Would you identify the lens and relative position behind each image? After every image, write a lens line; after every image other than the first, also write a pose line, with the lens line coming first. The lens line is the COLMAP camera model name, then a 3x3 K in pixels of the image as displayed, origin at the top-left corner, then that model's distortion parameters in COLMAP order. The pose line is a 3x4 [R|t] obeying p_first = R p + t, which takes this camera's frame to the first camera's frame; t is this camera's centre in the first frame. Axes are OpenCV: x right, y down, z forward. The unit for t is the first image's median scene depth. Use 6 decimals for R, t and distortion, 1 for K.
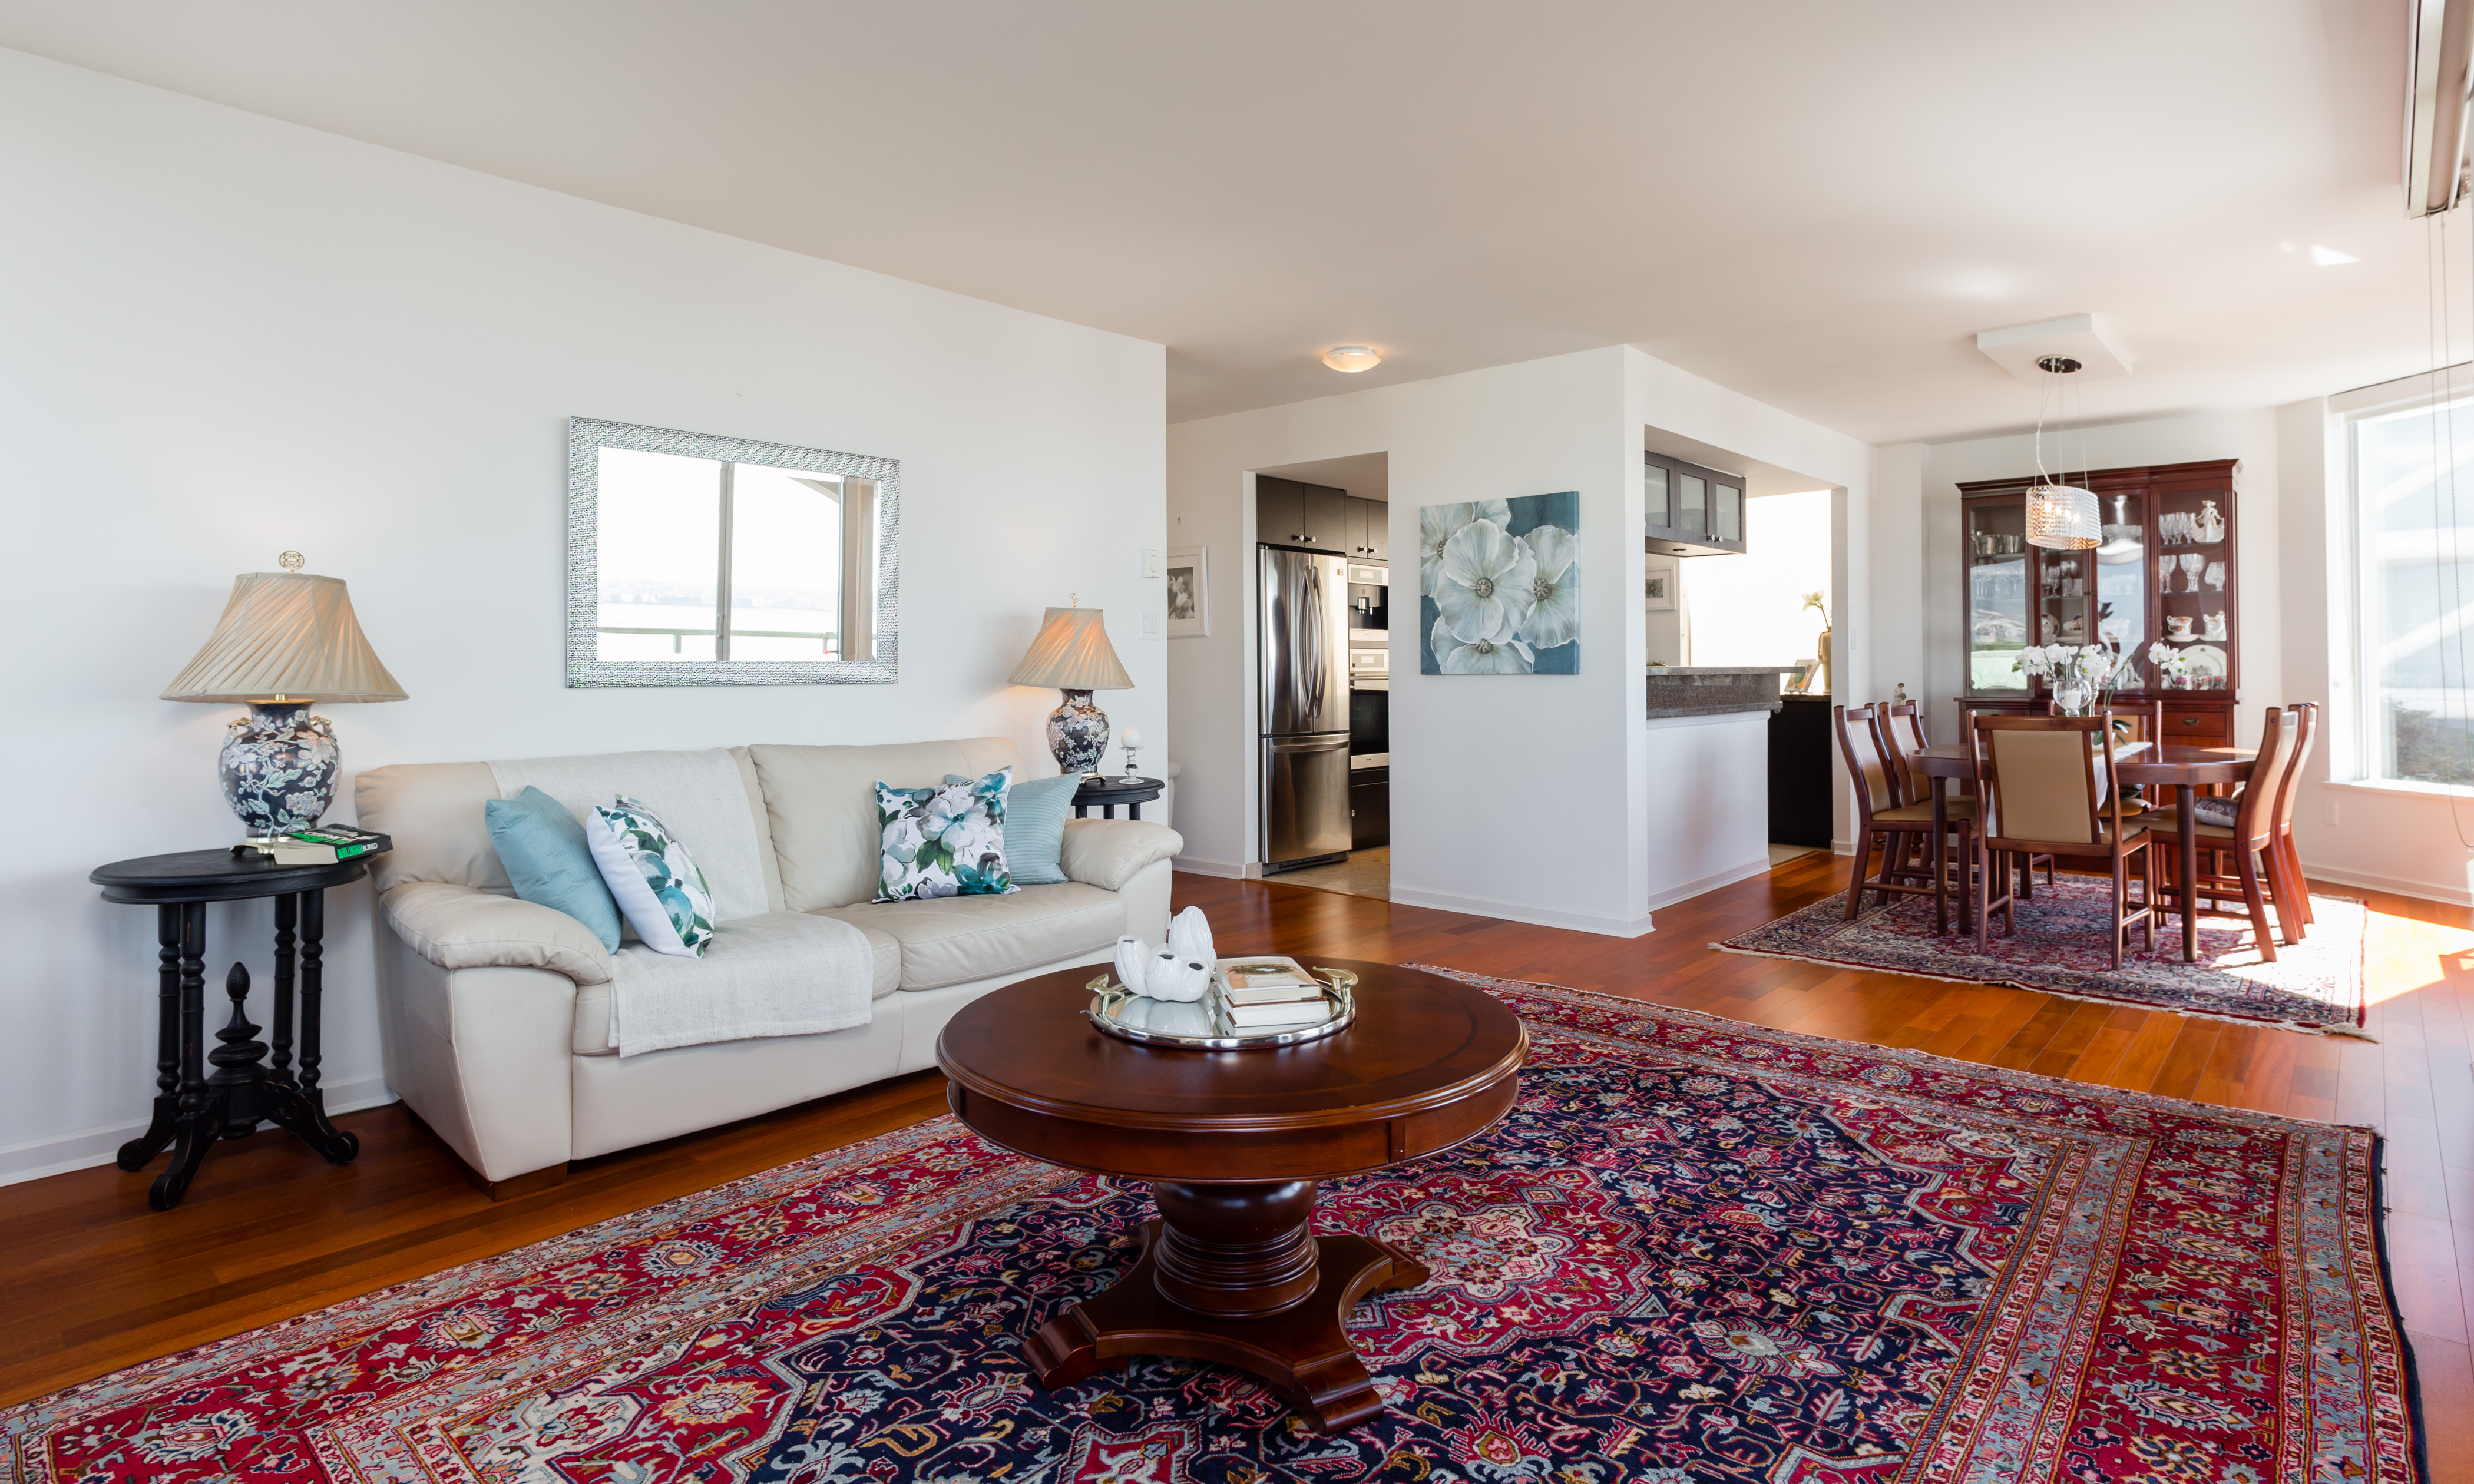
lens RADIAL K [[1291.9, 0, 1208.7], [0, 1291.9, 658.7], [0, 0, 1]] dist [-0.006861, 0.000934]
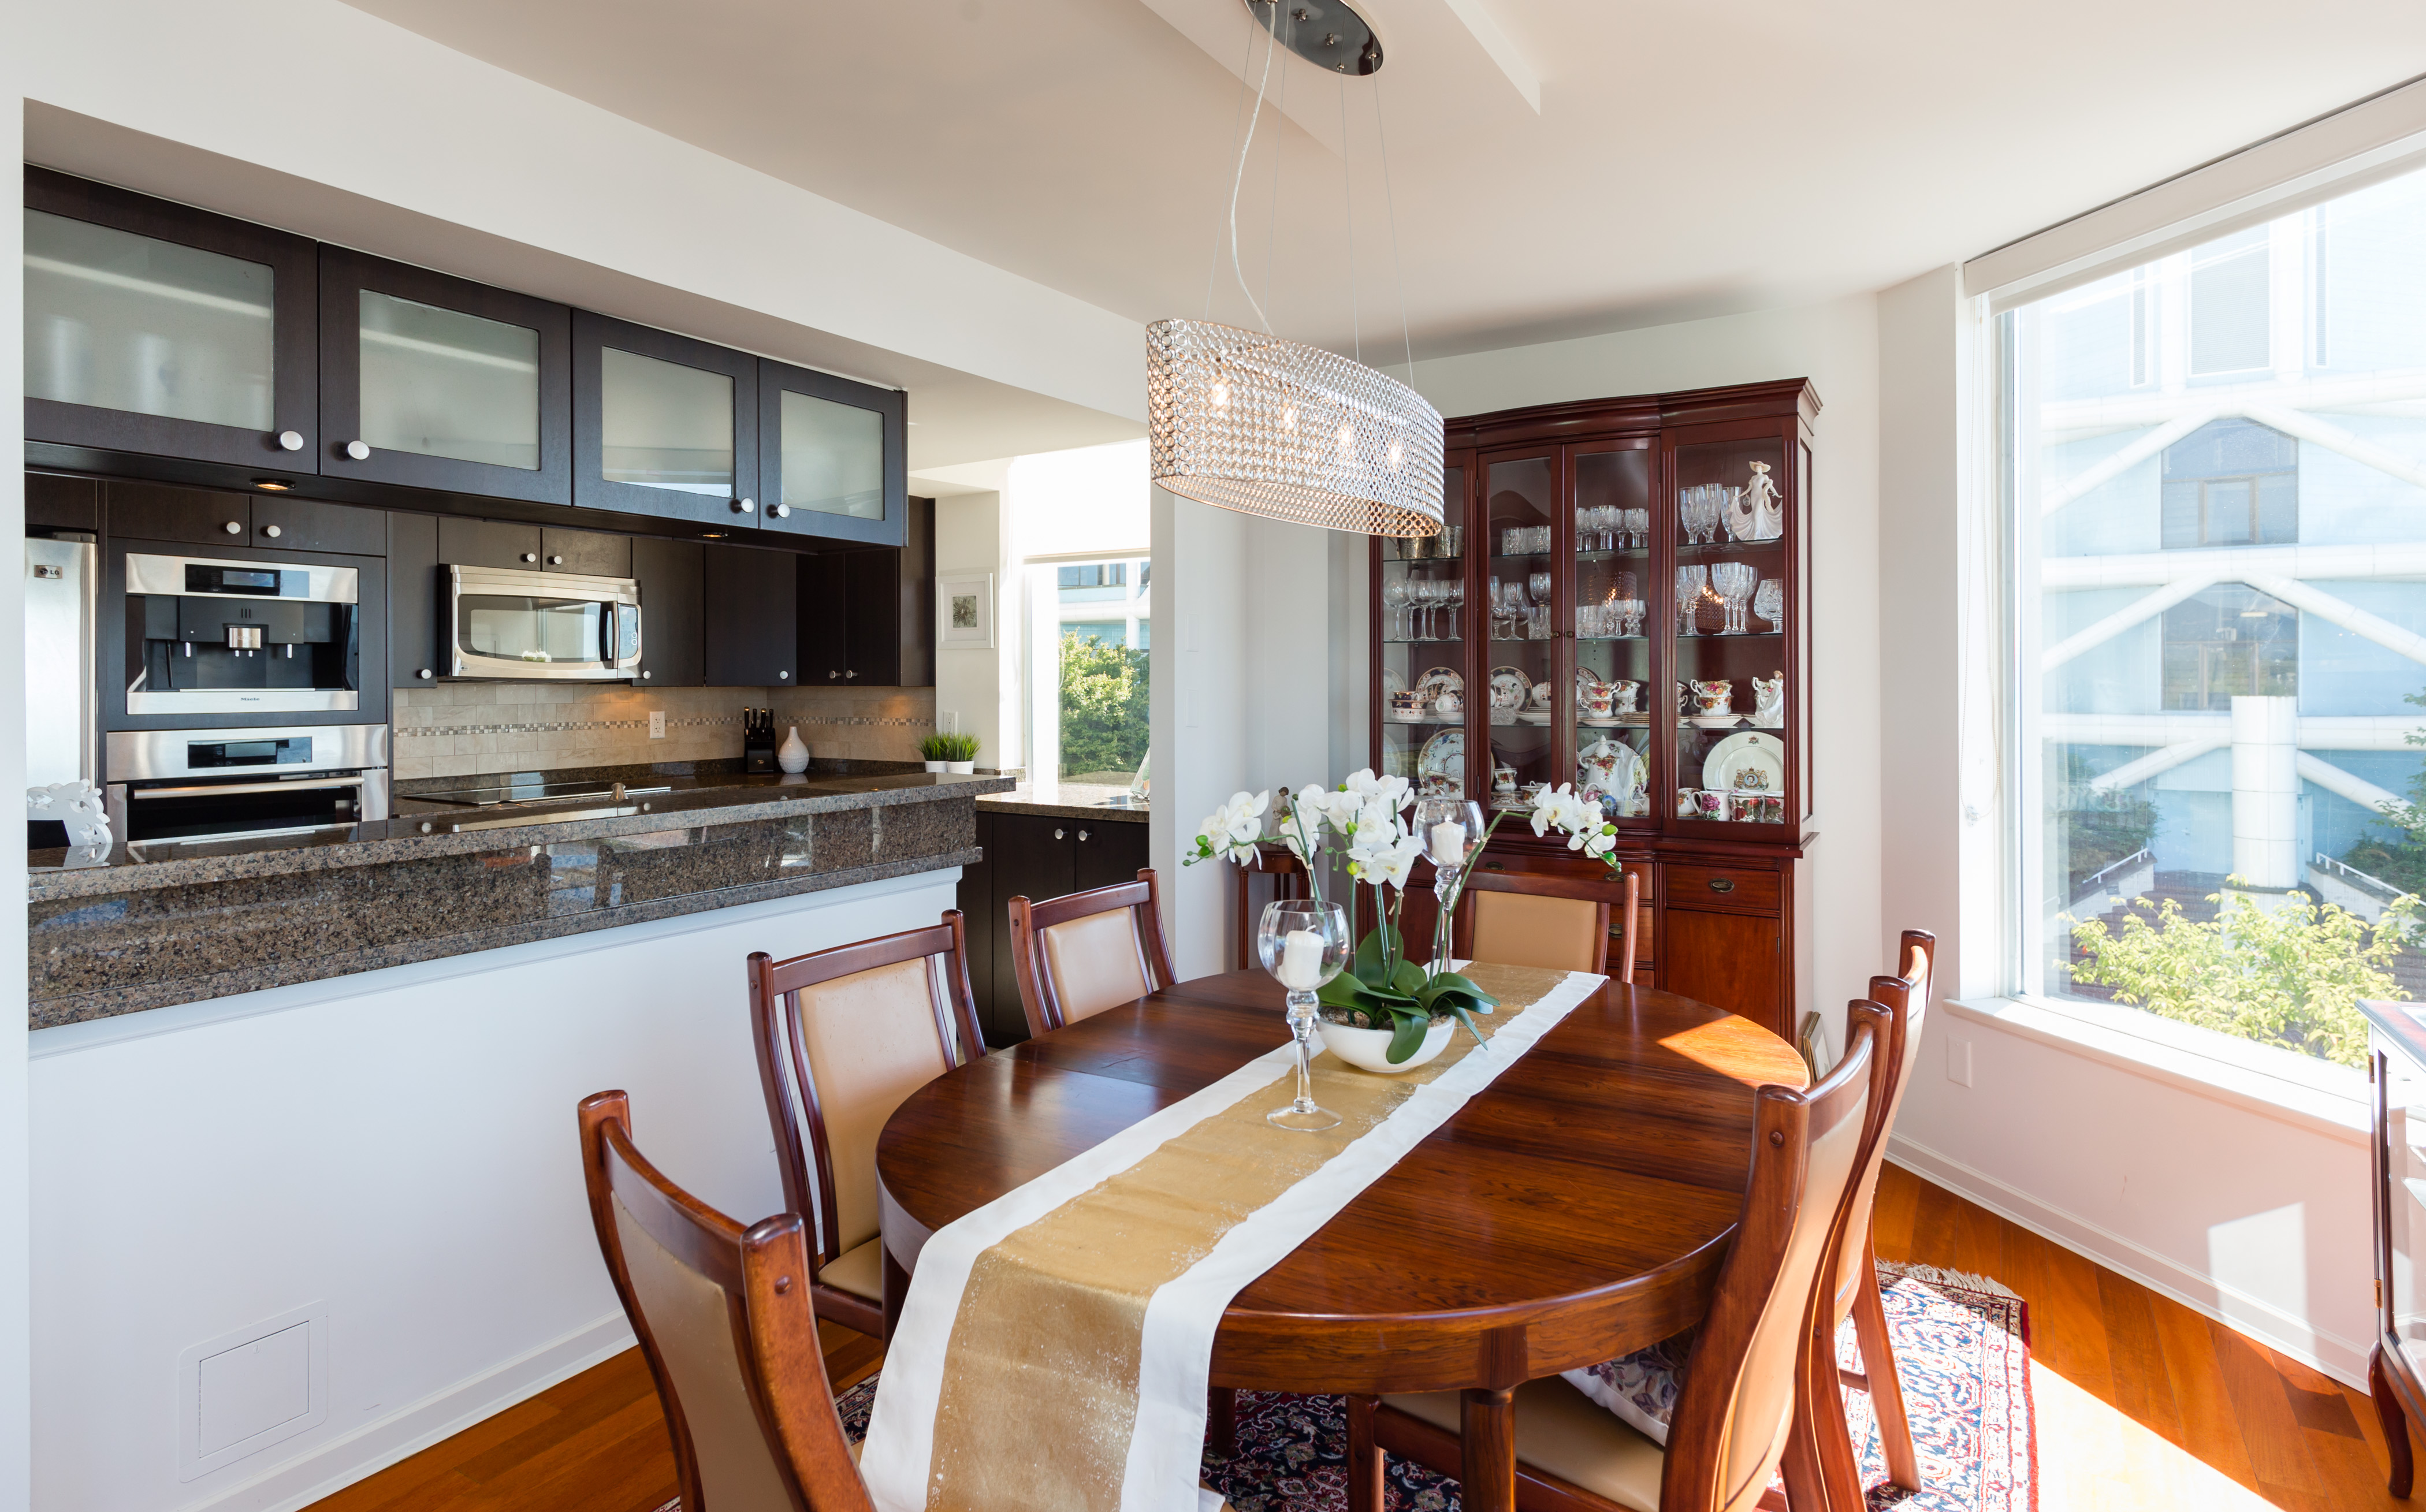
lens RADIAL K [[1276.5, 0, 1197.8], [0, 1276.5, 683.8], [0, 0, 1]] dist [0.000866, -0.003573]
pose [[0.984159, 0.002173, 0.177277, 0.749955], [-0.003567, 0.999965, 0.007545, -0.057346], [-0.177255, -0.008058, 0.984132, 0.861057]]
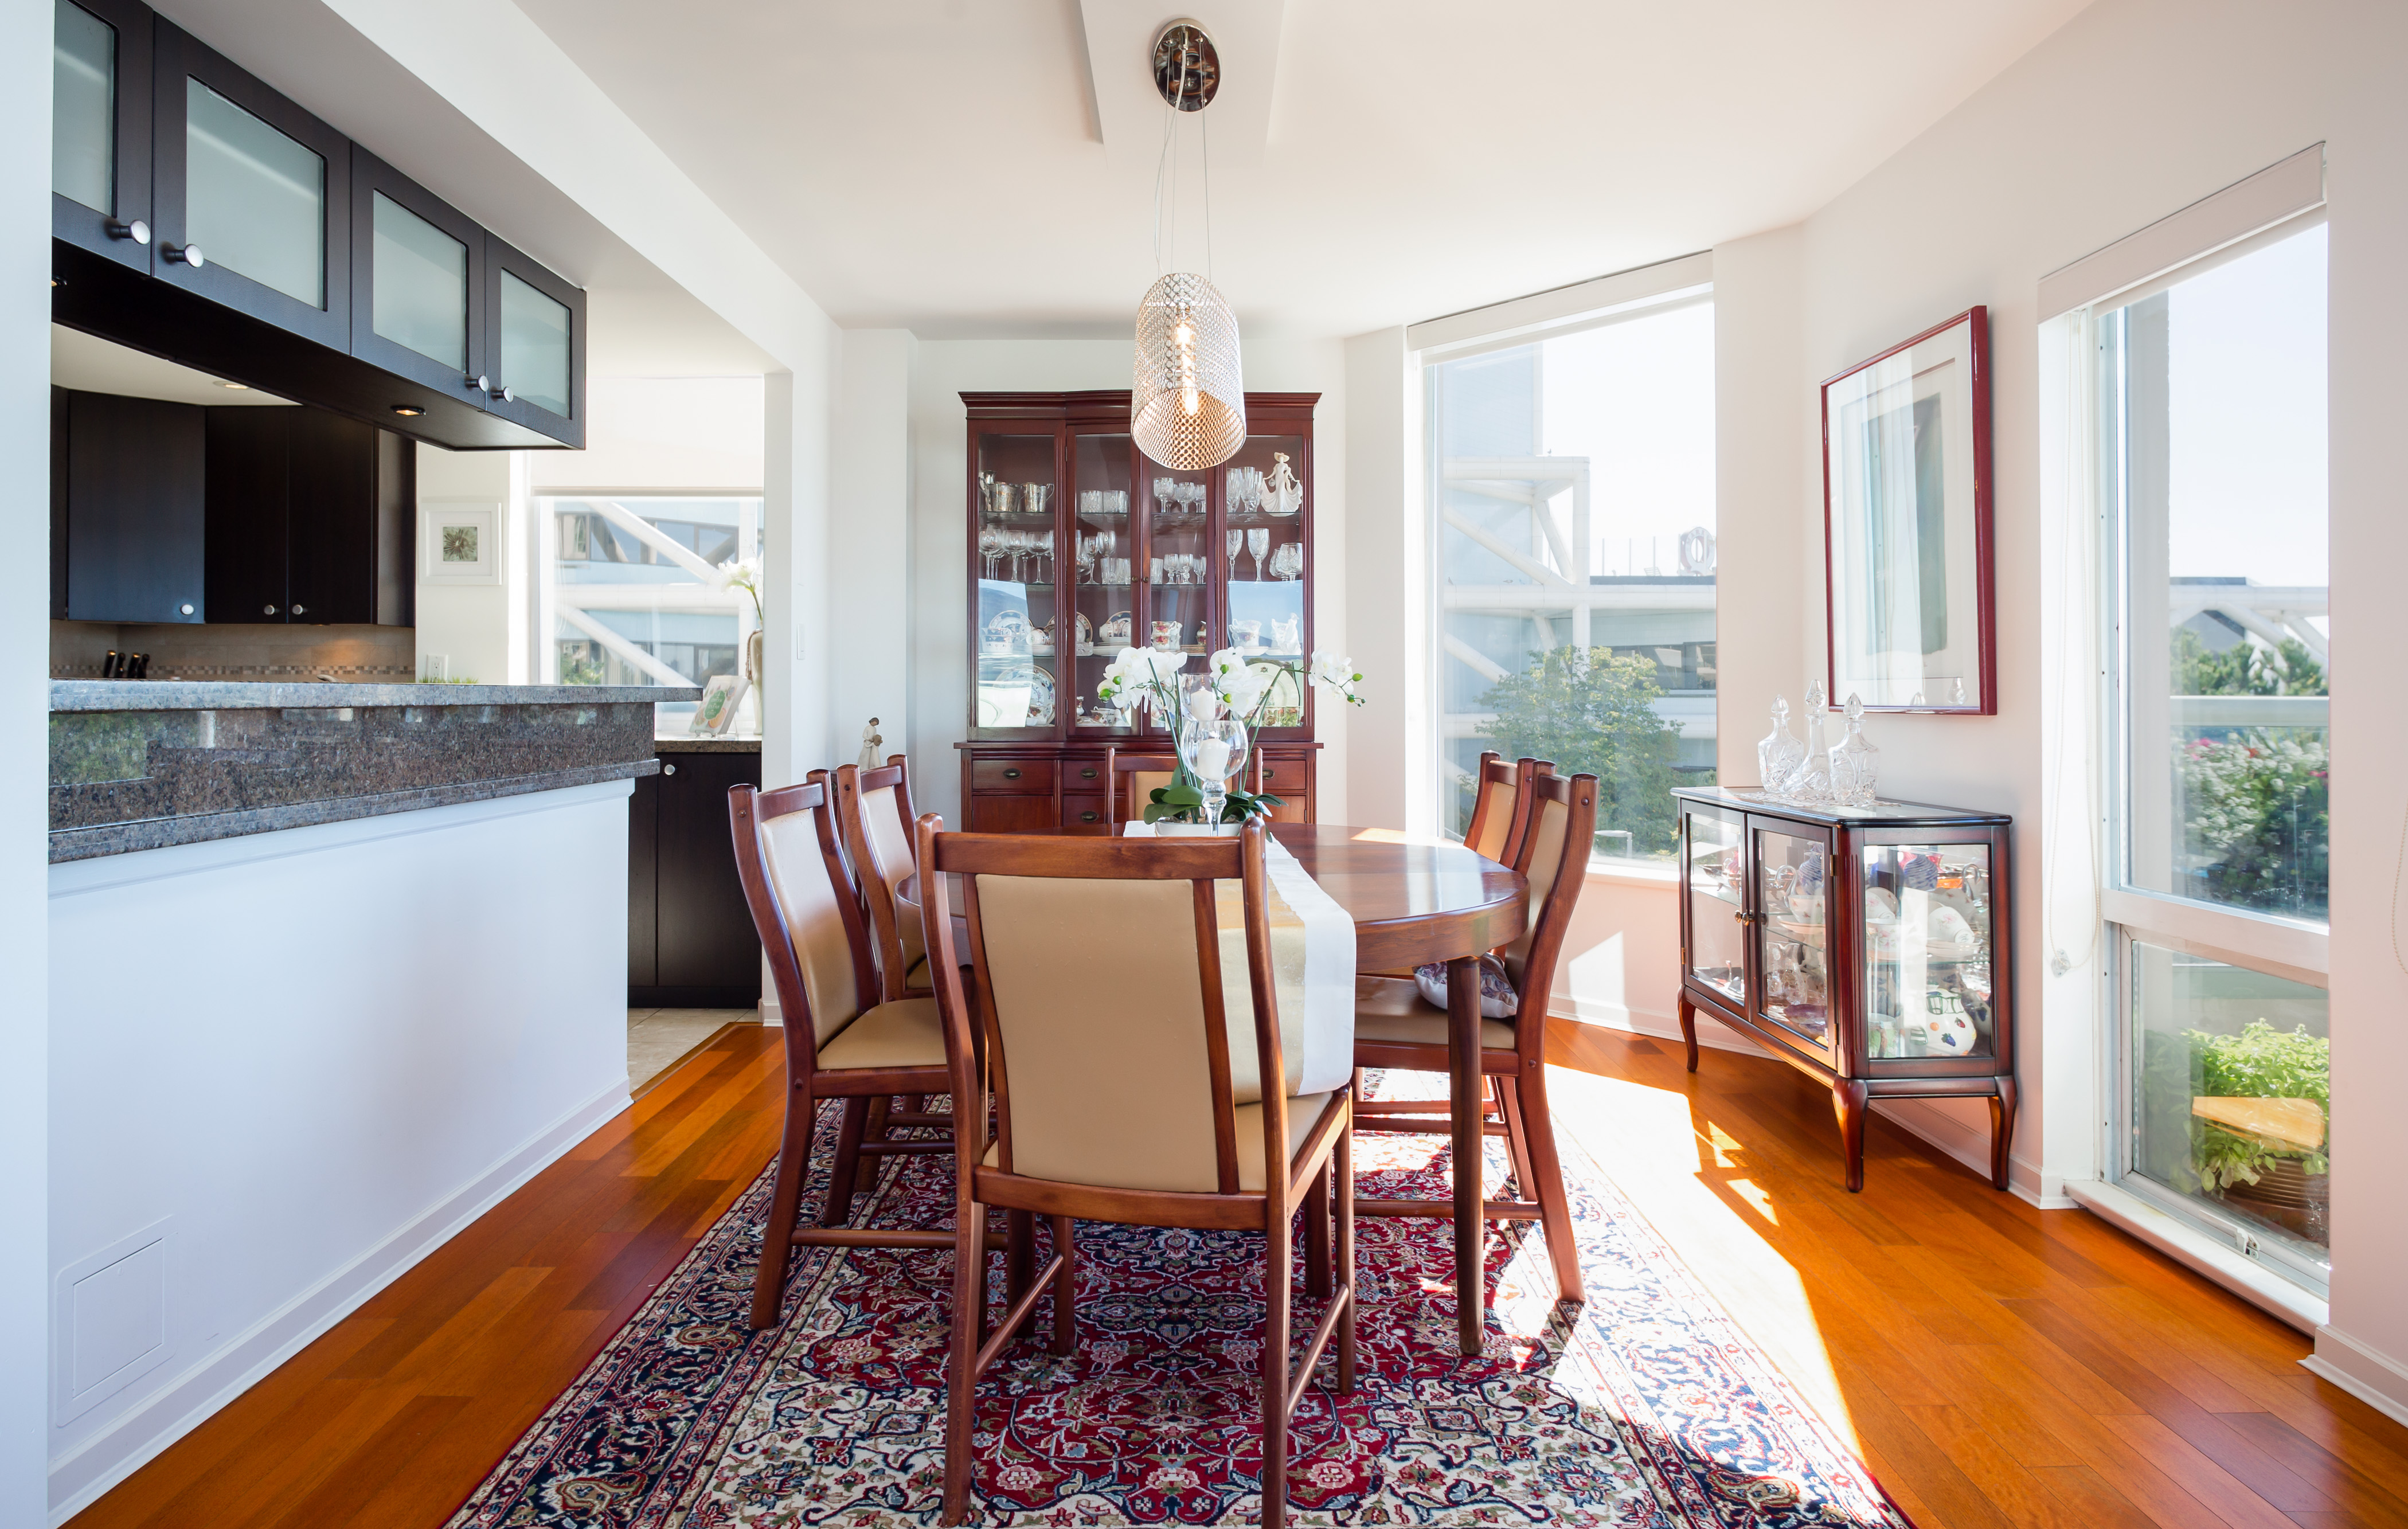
lens RADIAL K [[1289.0, 0, 1189.1], [0, 1289.0, 686.0], [0, 0, 1]] dist [-0.004252, -0.000744]
pose [[0.737744, 0.008488, 0.675027, 0.446258], [-0.008081, 0.999960, -0.003742, 0.009015], [-0.675032, -0.002694, 0.737784, 0.851371]]
